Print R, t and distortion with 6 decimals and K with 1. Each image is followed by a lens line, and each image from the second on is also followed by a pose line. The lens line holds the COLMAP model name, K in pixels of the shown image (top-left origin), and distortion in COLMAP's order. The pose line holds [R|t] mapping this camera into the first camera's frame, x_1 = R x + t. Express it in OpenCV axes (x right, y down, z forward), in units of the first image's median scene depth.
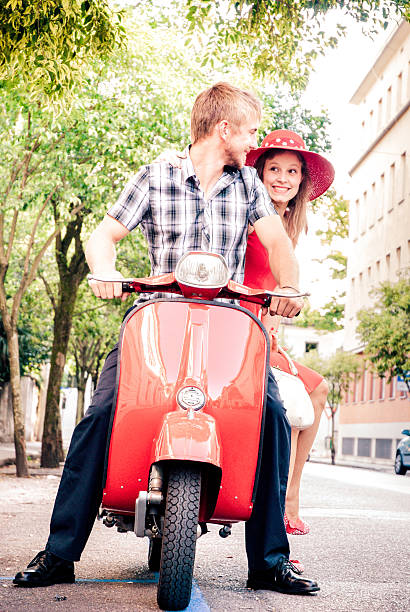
lens RADIAL K [[1440.8, 0, 206.3], [0, 1440.8, 315.1], [0, 0, 1]] dist [0.571409, -4.074787]
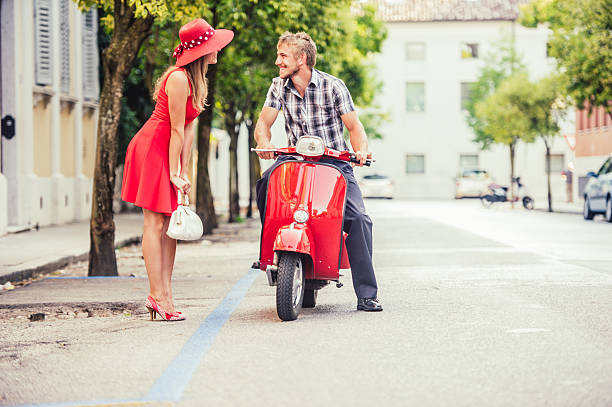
lens RADIAL K [[2258.8, 0, 338.9], [0, 2258.8, 246.4], [0, 0, 1]] dist [0.757453, -2.006161]
pose [[0.997155, -0.058085, -0.048036, 0.095492], [0.063153, 0.991726, 0.111766, -0.090264], [0.041147, -0.114481, 0.992573, -0.877893]]
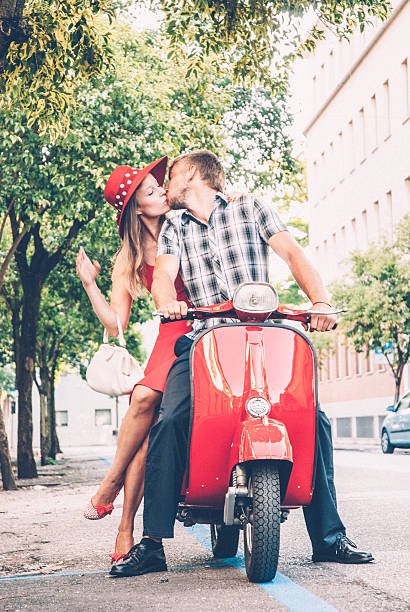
lens RADIAL K [[1602.5, 0, 206.8], [0, 1602.5, 313.1], [0, 0, 1]] dist [0.350448, -0.389297]
pose [[0.996125, -0.081682, 0.032617, -0.022534], [0.081282, 0.996601, 0.013397, -0.010532], [-0.033600, -0.010694, 0.999378, -0.083380]]
